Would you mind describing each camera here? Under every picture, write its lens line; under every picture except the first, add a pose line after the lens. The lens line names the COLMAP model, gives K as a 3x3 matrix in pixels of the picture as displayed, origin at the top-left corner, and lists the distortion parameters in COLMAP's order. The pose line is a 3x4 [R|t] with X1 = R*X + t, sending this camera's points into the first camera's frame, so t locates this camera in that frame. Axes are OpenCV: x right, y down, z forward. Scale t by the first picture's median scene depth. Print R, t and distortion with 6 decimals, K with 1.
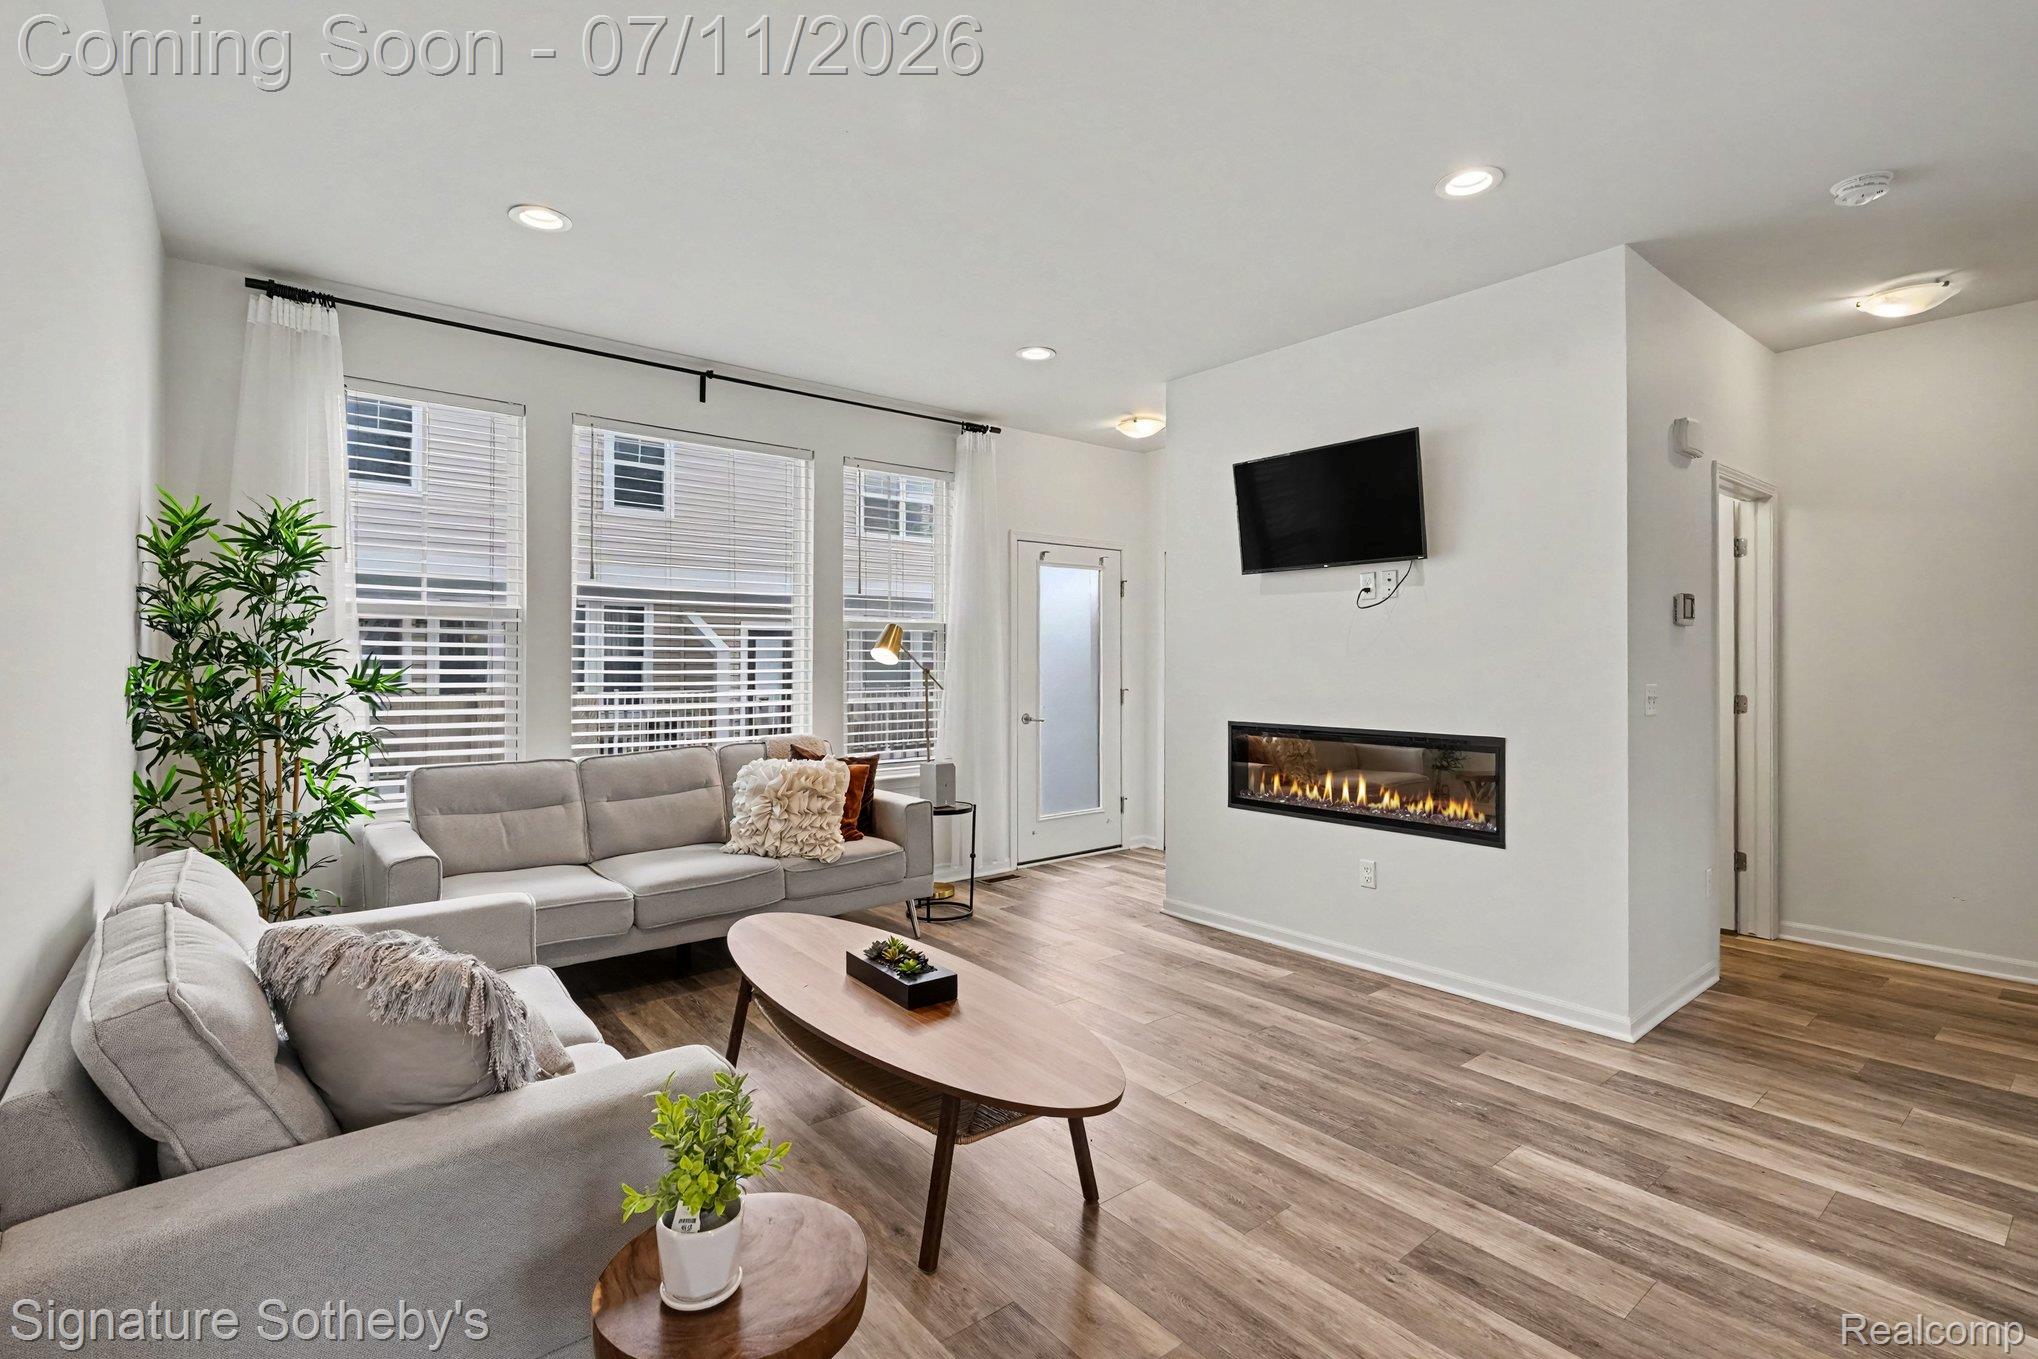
lens RADIAL K [[935.7, 0, 1010.5], [0, 935.7, 674.4], [0, 0, 1]] dist [-0.007439, 0.002881]
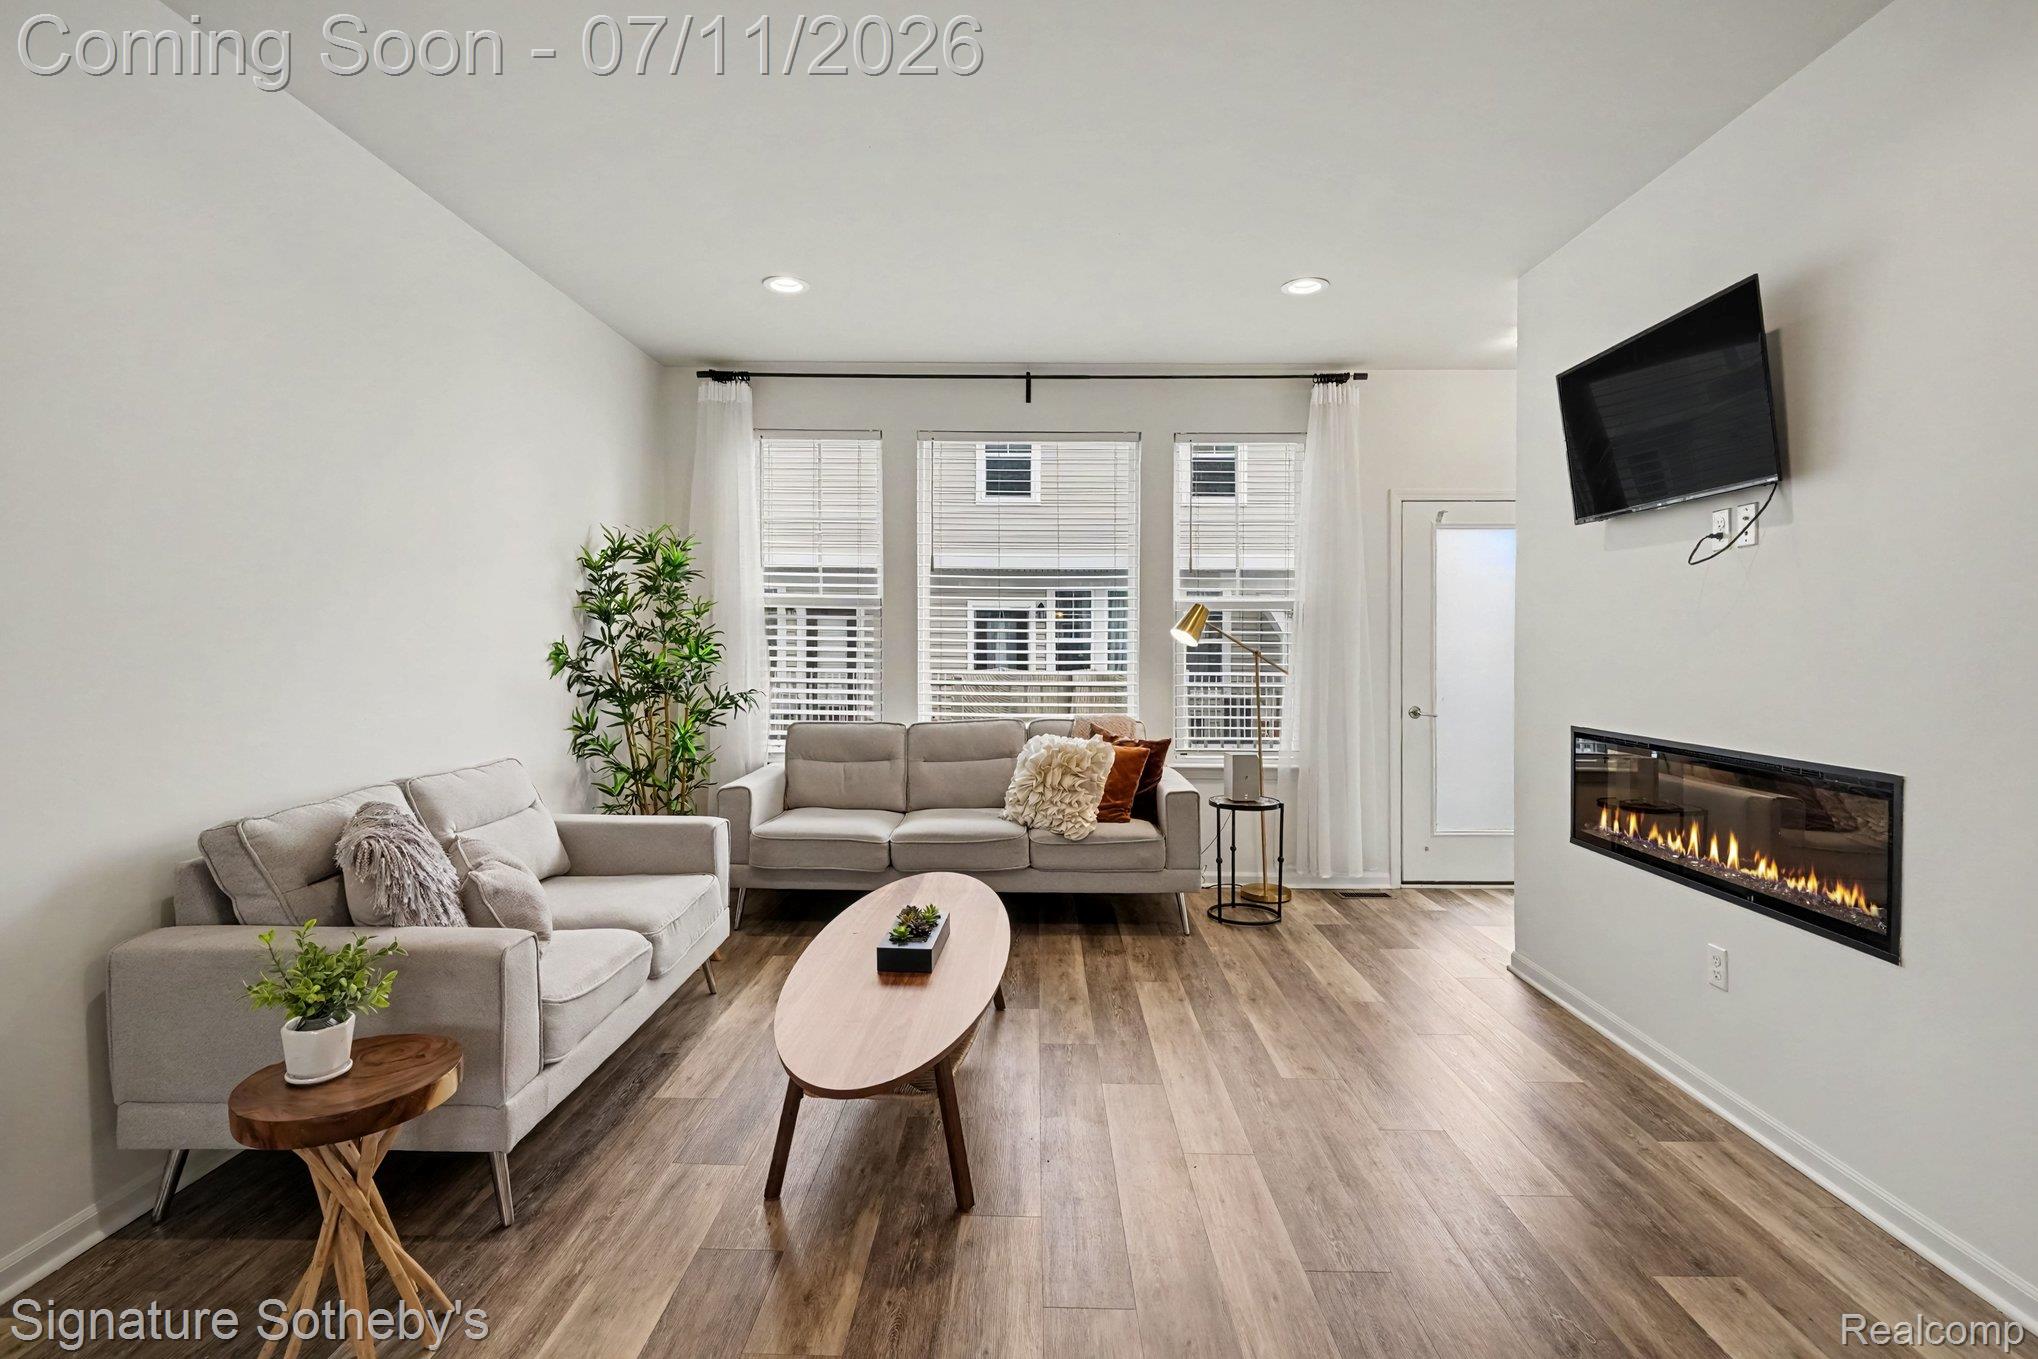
lens RADIAL K [[935.7, 0, 1002.2], [0, 935.7, 672.7], [0, 0, 1]] dist [-0.007439, 0.002881]
pose [[0.767683, 0.023577, -0.640396, 0.388568], [-0.014372, 0.999705, 0.019578, 0.000690], [0.640669, -0.005826, 0.767795, 0.165104]]
